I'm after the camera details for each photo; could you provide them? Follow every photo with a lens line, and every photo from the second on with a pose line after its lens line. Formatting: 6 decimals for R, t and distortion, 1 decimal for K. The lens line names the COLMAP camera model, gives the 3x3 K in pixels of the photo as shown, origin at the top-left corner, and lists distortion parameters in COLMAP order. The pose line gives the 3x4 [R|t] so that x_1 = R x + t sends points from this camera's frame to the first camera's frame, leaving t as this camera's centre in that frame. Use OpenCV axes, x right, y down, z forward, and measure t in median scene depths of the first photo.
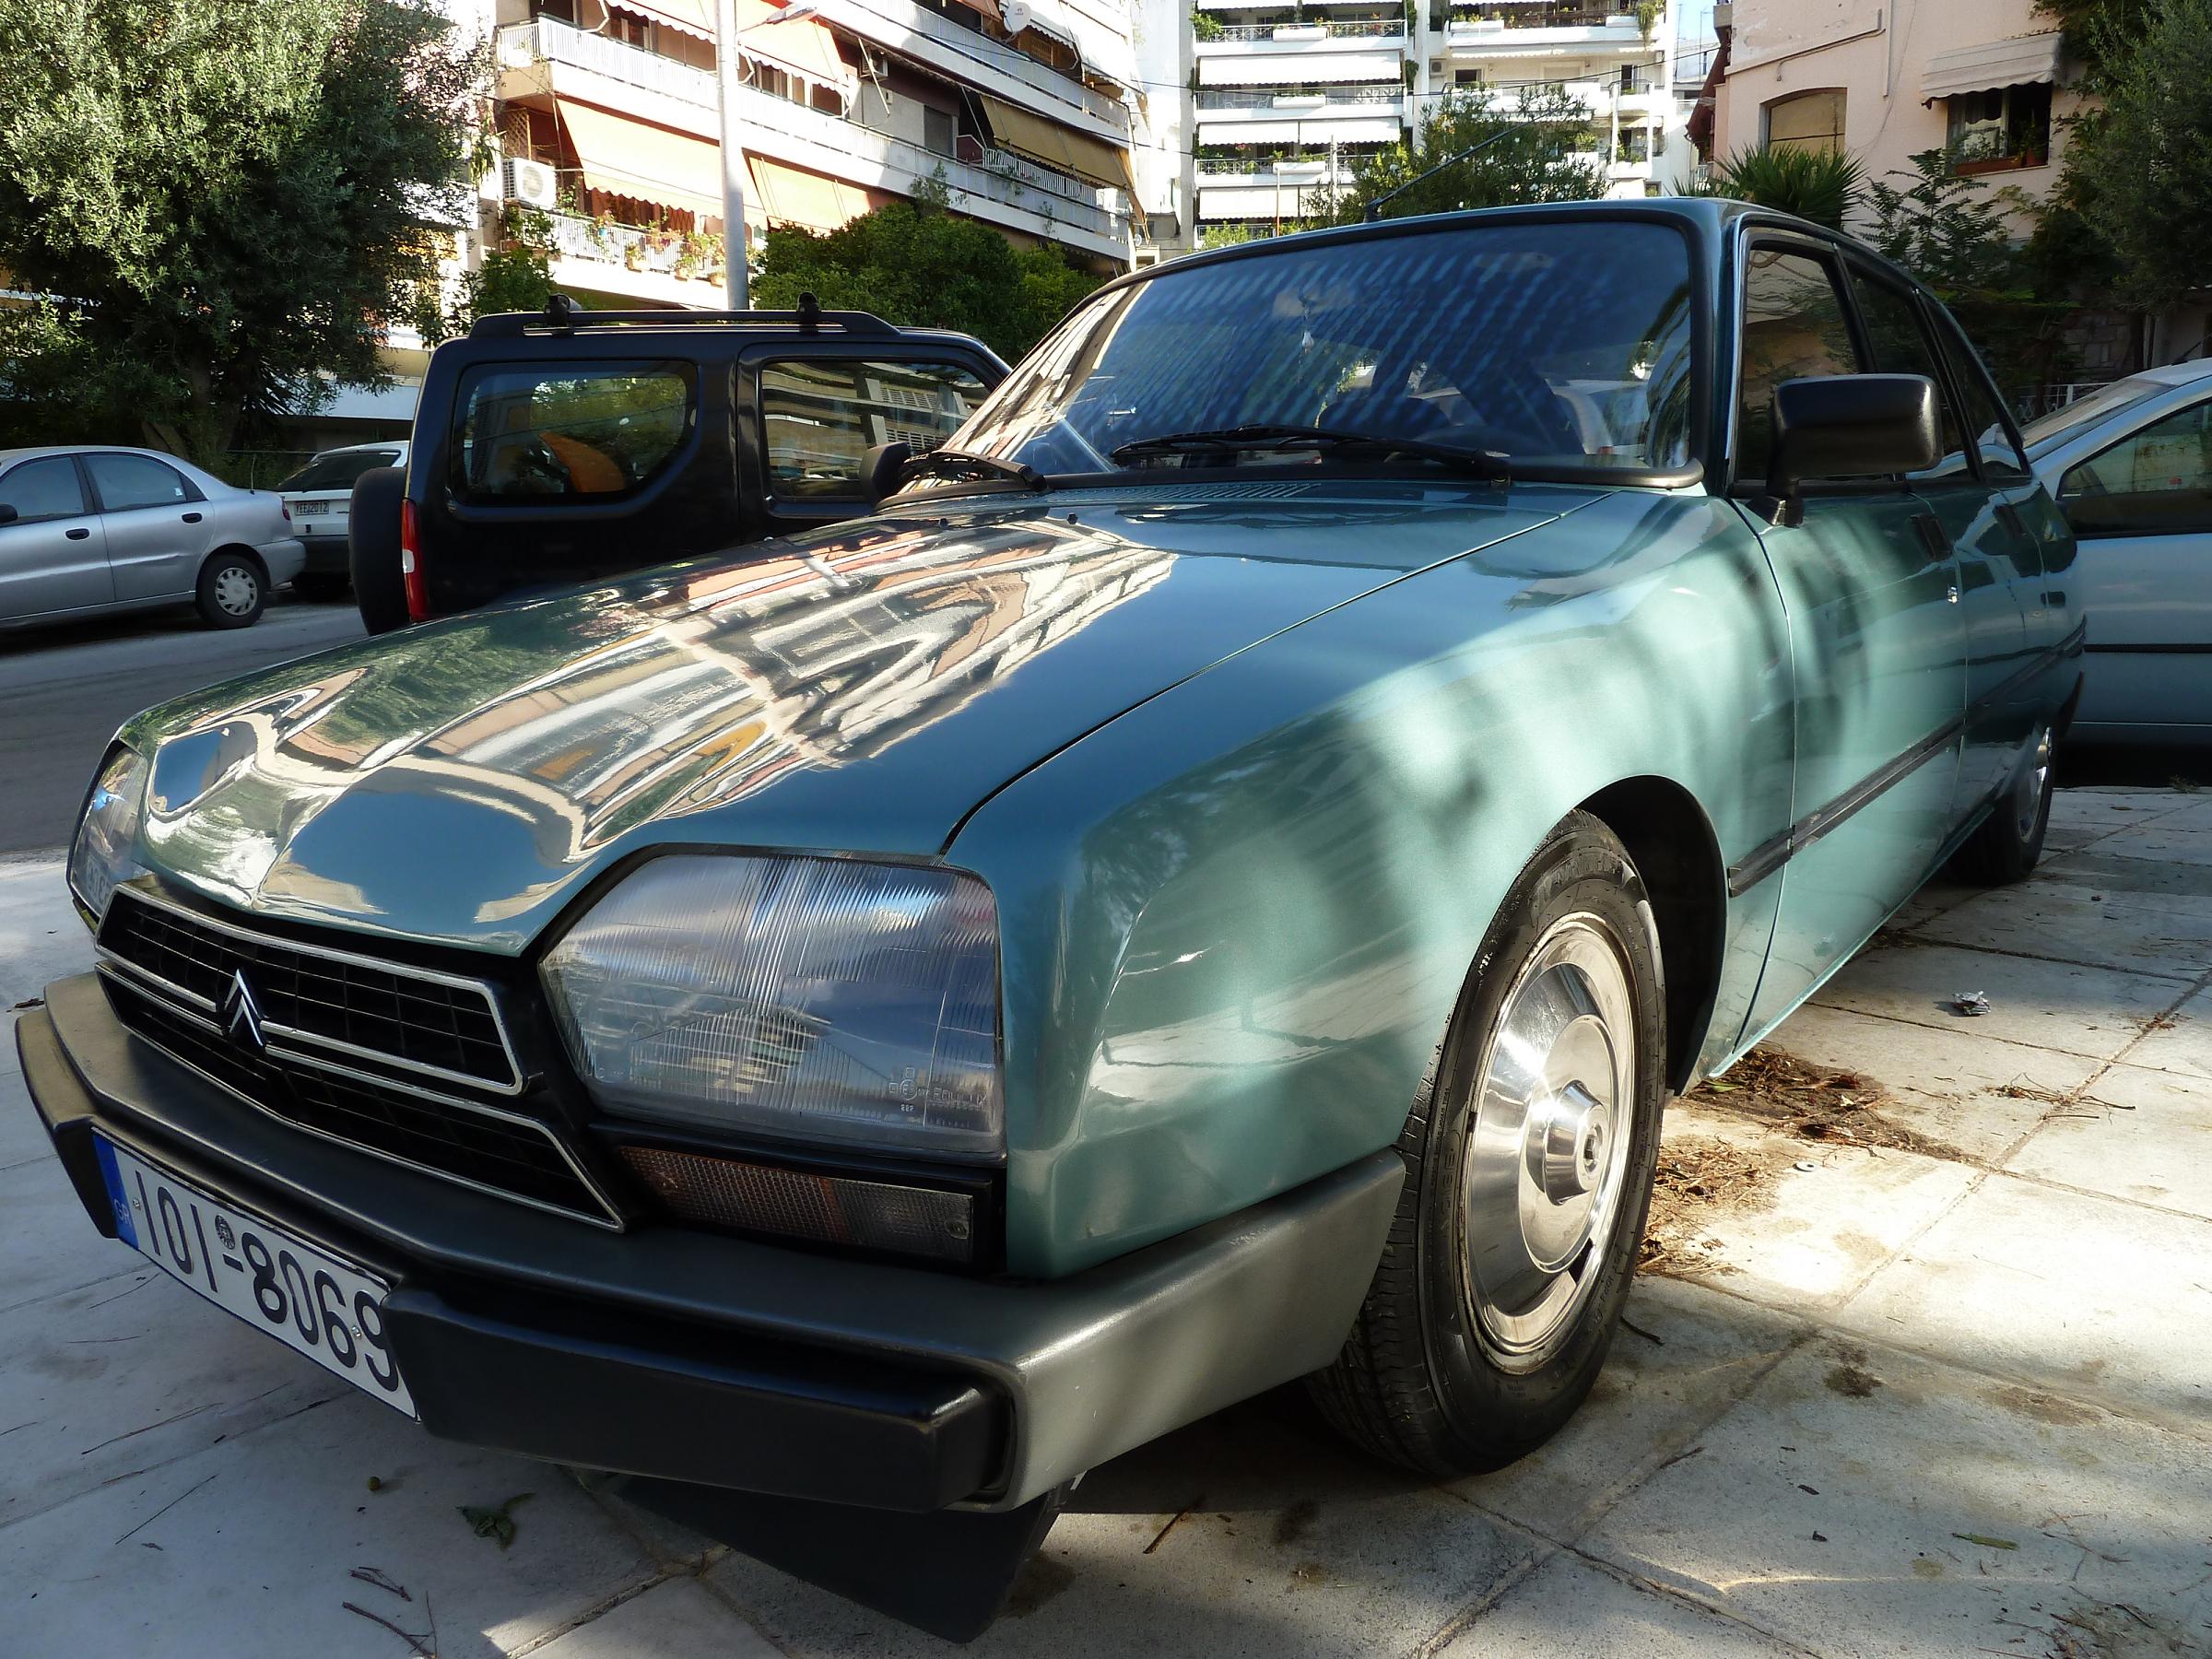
lens RADIAL K [[1635.3, 0, 1133.3], [0, 1635.3, 835.5], [0, 0, 1]] dist [-0.030077, -0.006406]
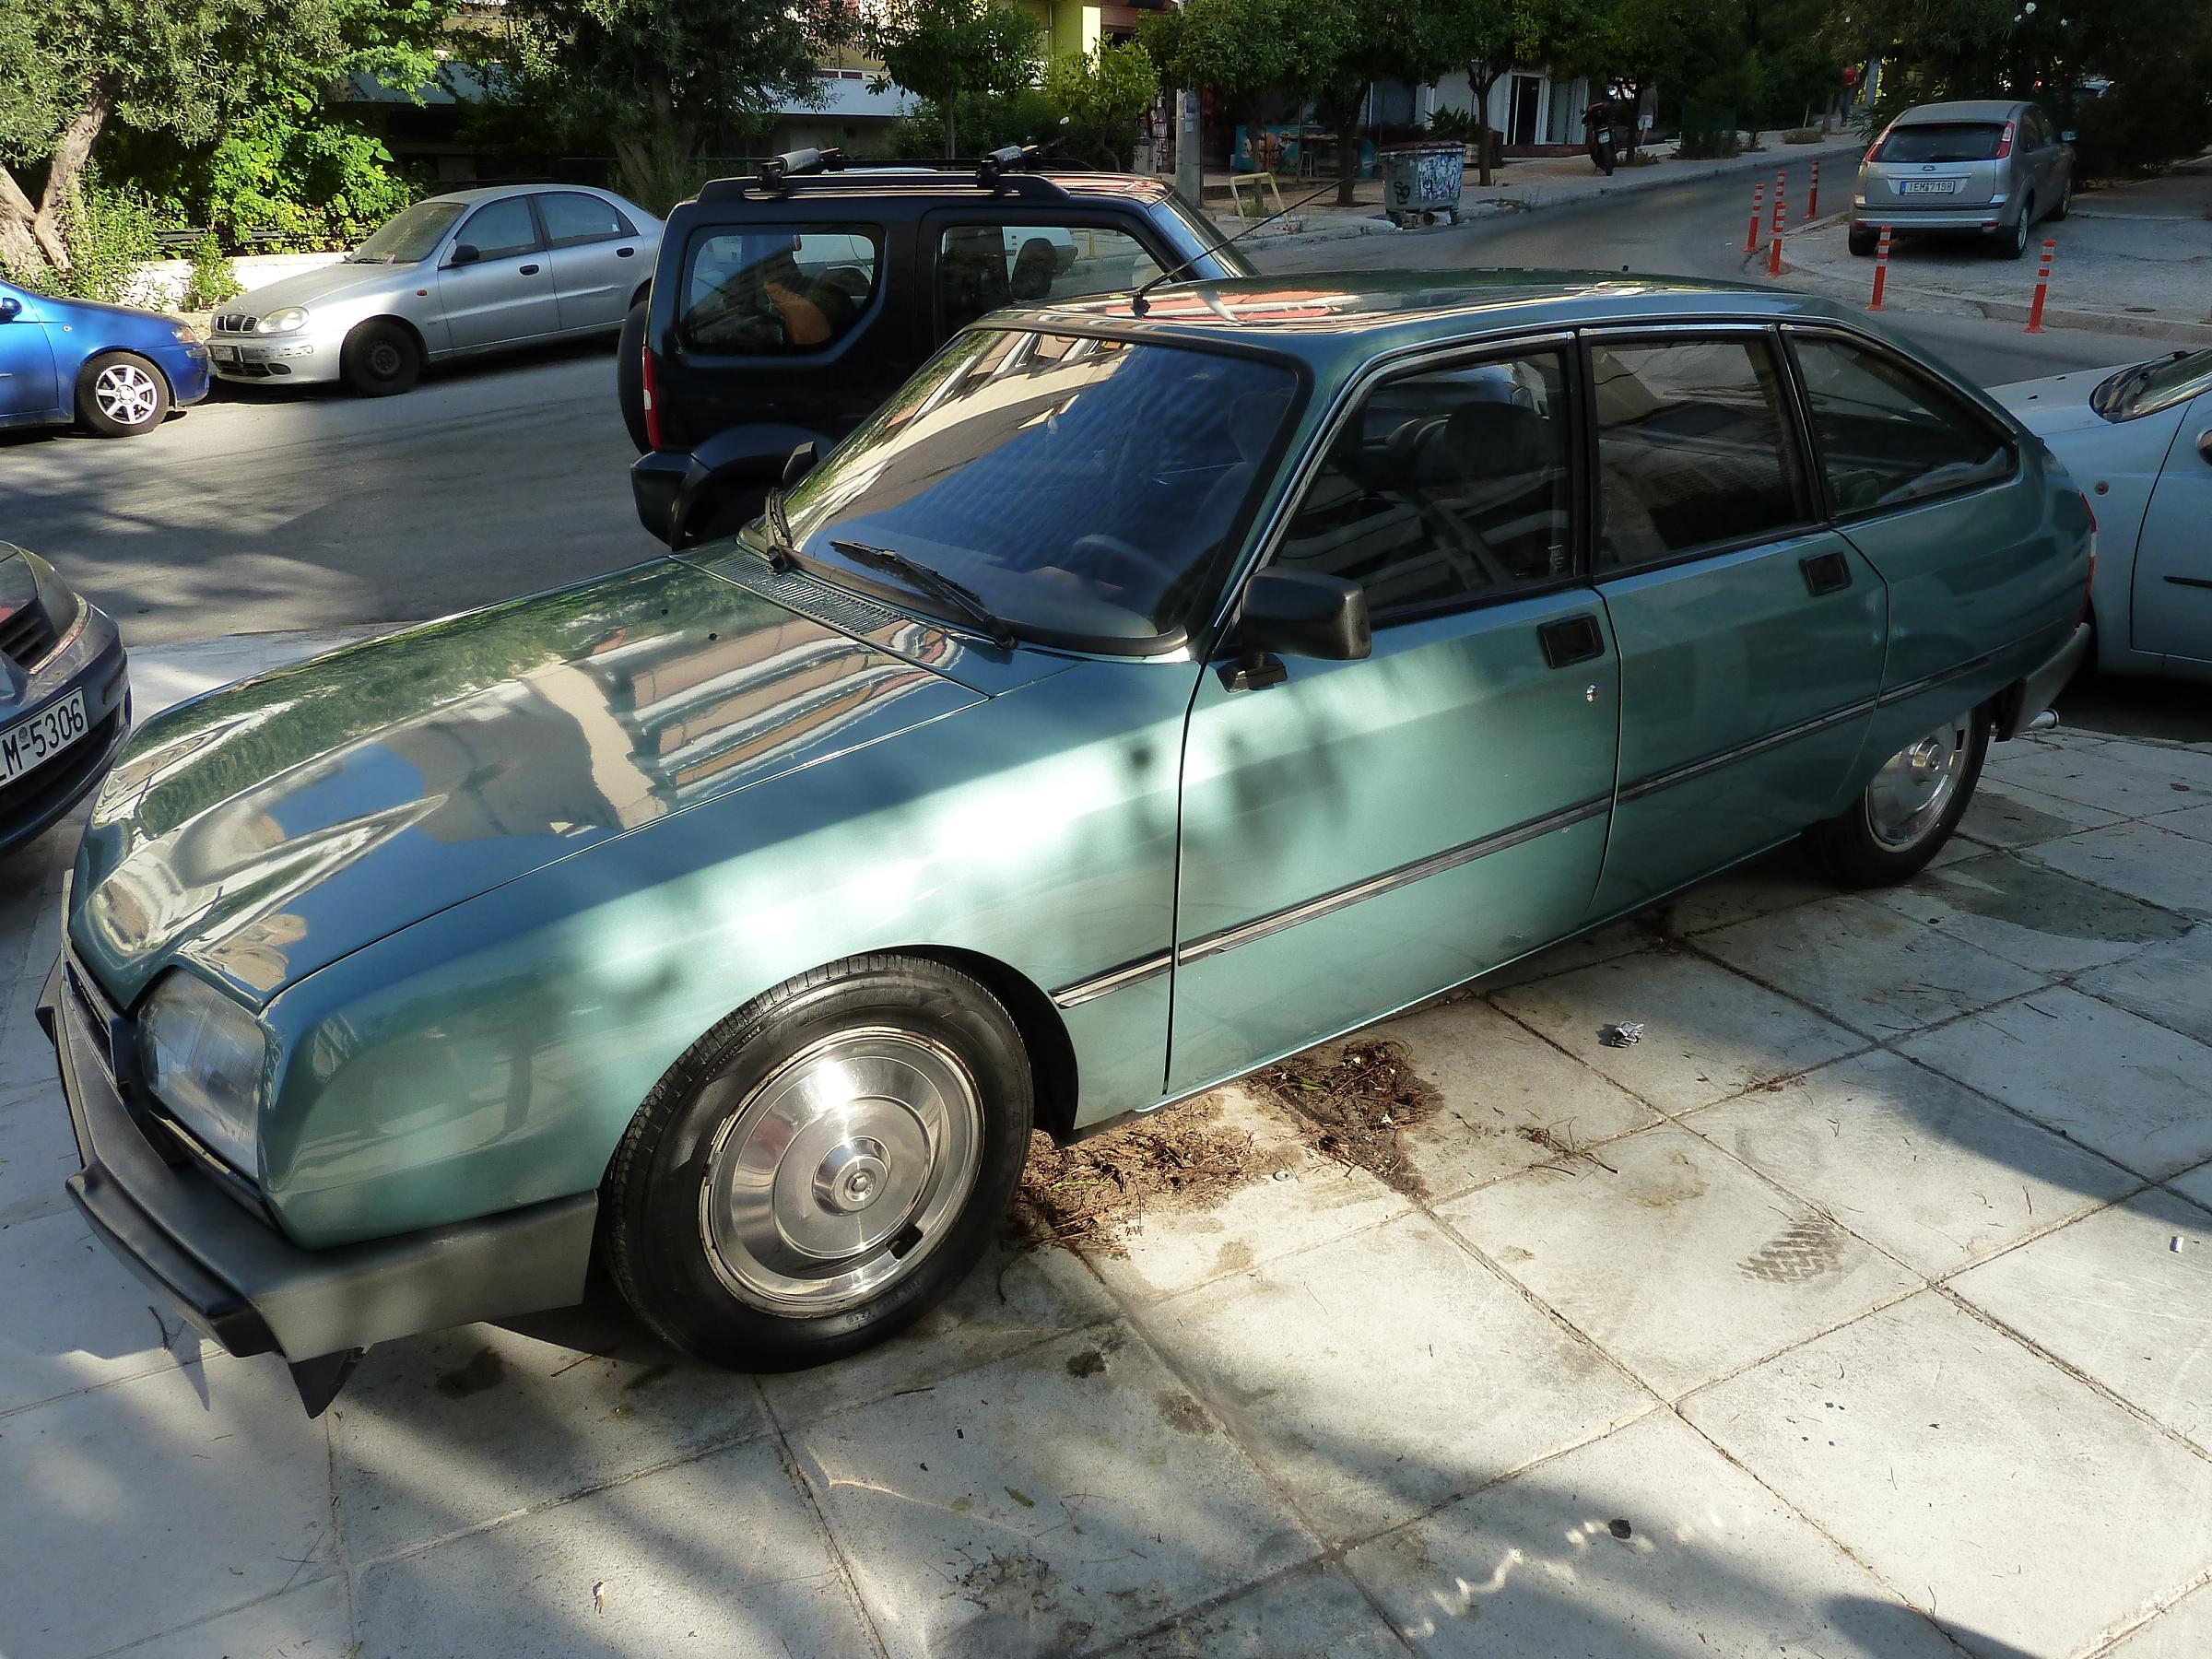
lens RADIAL K [[1630.6, 0, 1119.6], [0, 1630.6, 820.9], [0, 0, 1]] dist [-0.032754, 0.006002]
pose [[0.955197, 0.122444, -0.269455, 0.514073], [-0.071717, 0.979033, 0.190658, -0.254846], [0.287151, -0.162791, 0.943951, -0.157950]]
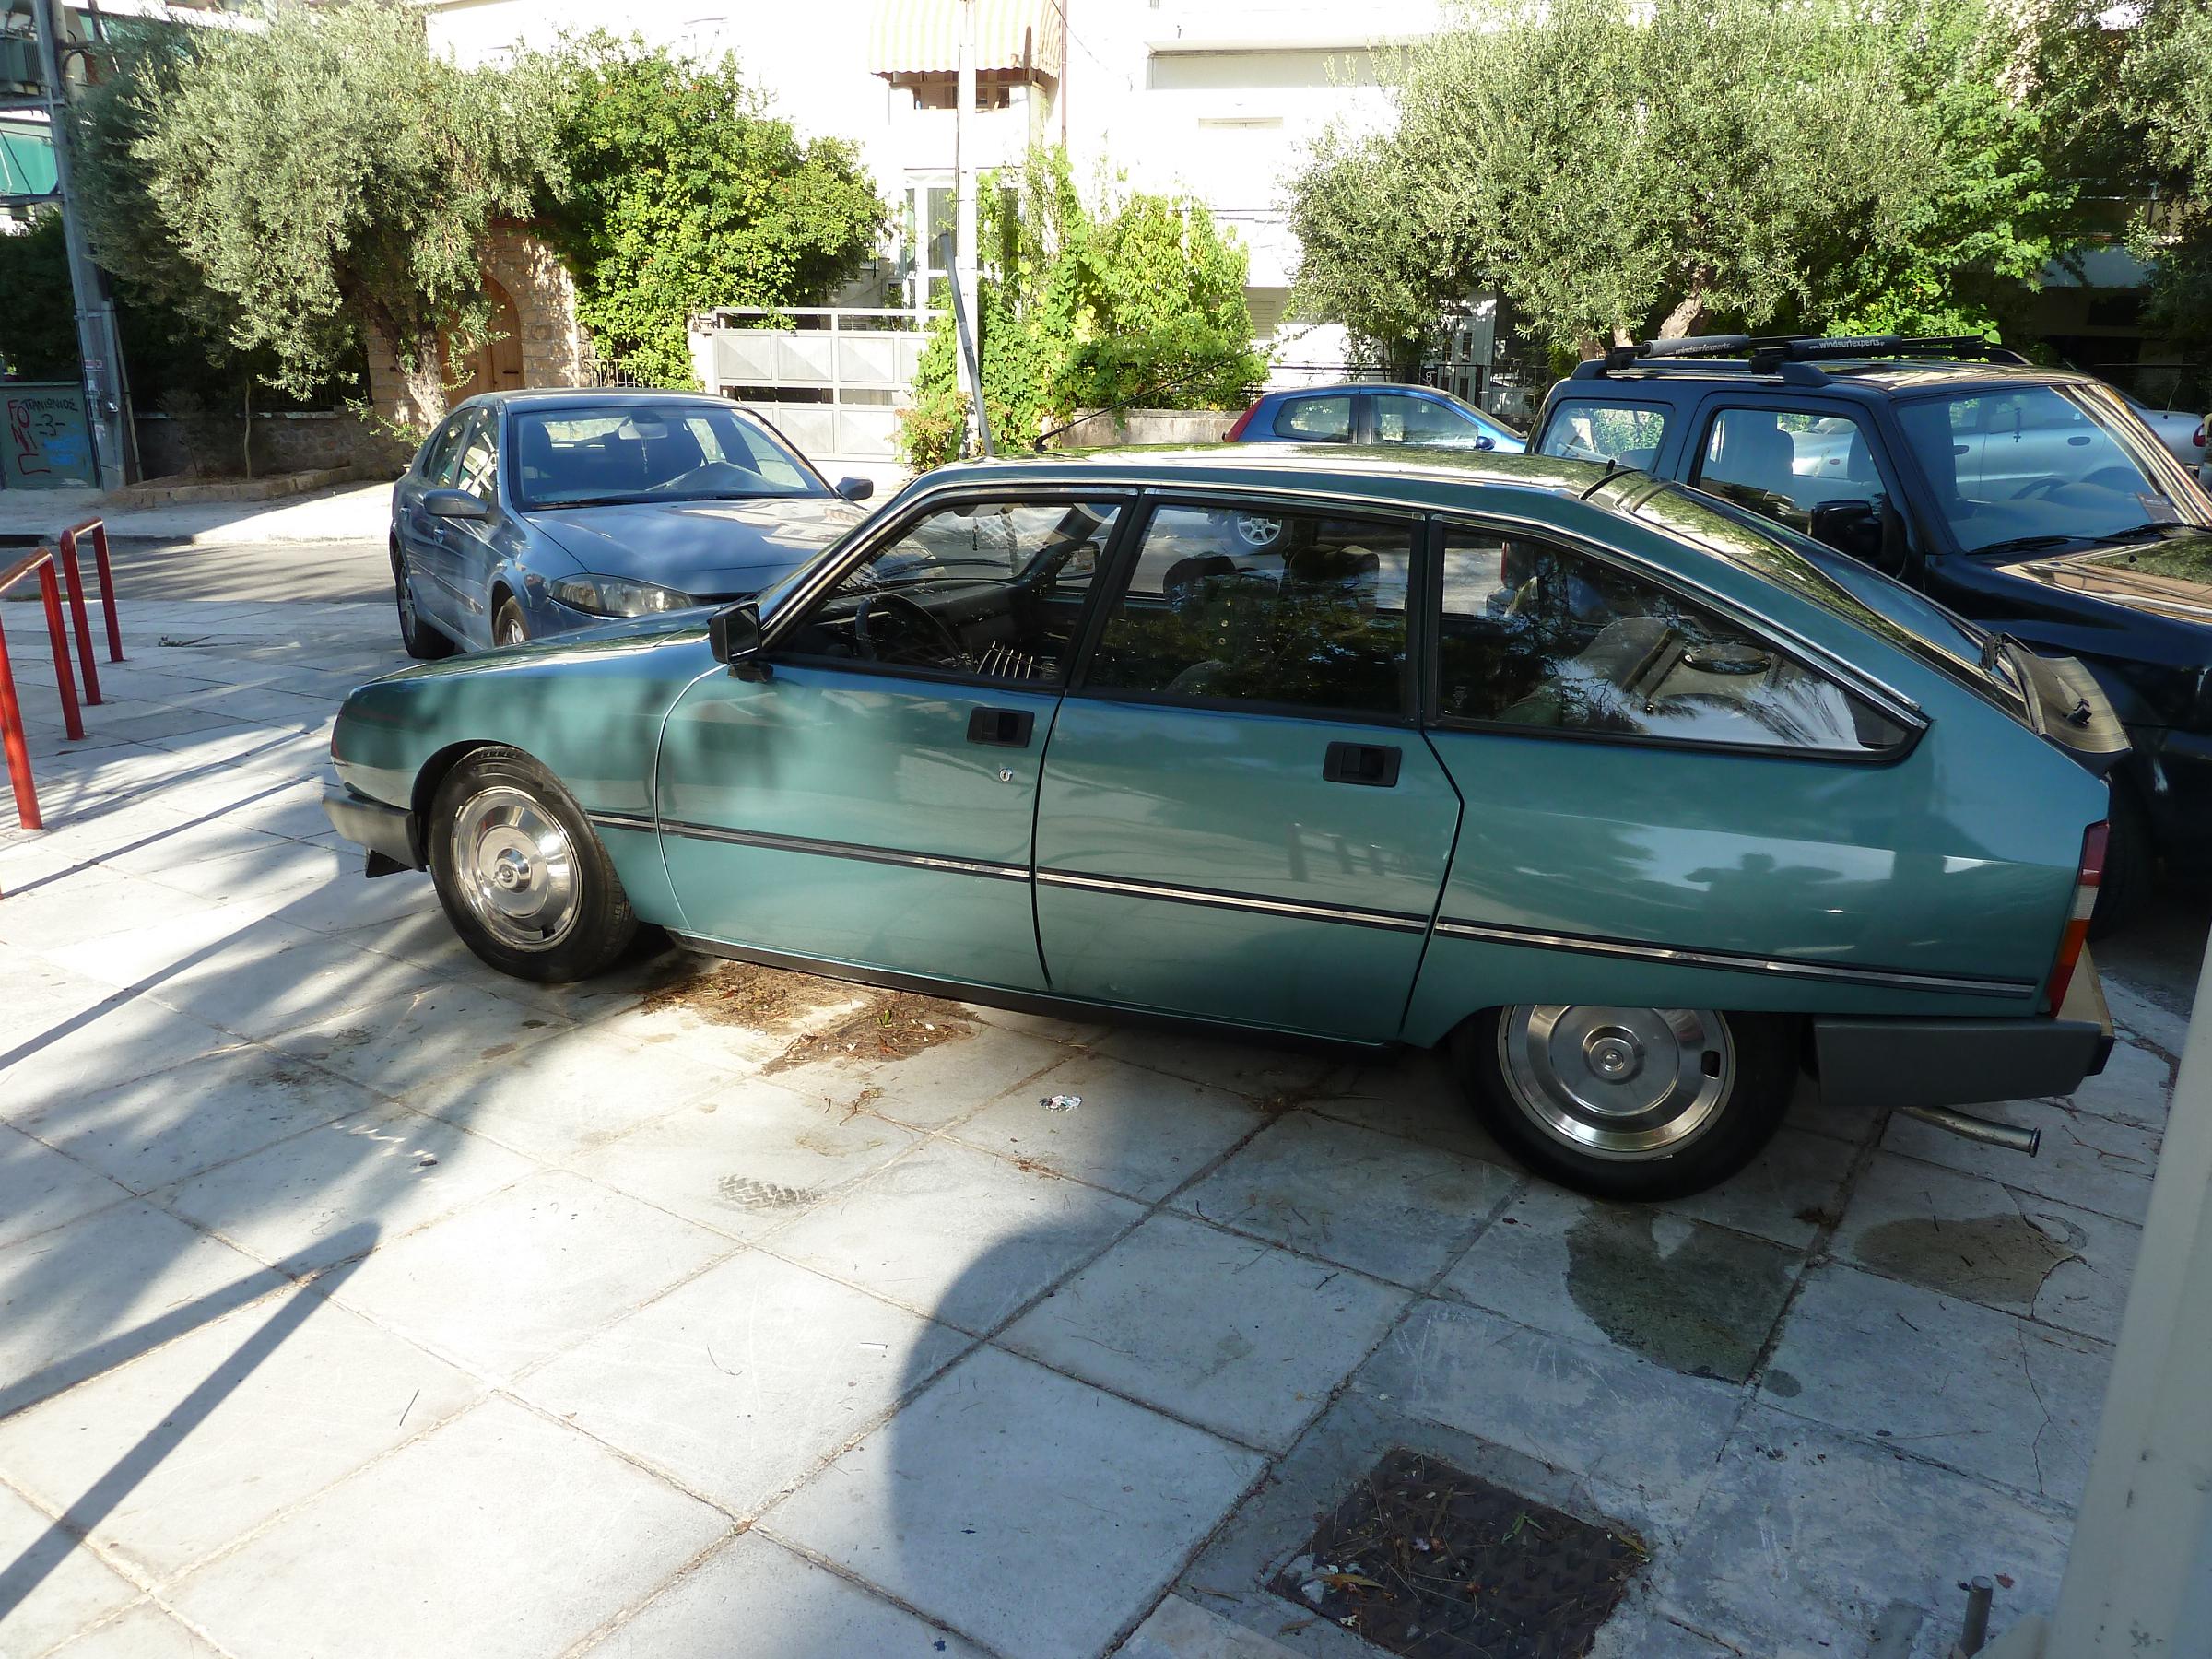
lens RADIAL K [[1630.6, 0, 1119.6], [0, 1630.6, 820.9], [0, 0, 1]] dist [-0.032754, 0.006002]
pose [[0.216779, 0.291497, -0.931685, 1.810024], [-0.207653, 0.946307, 0.247757, -0.470494], [0.953880, 0.139758, 0.265670, 0.743368]]
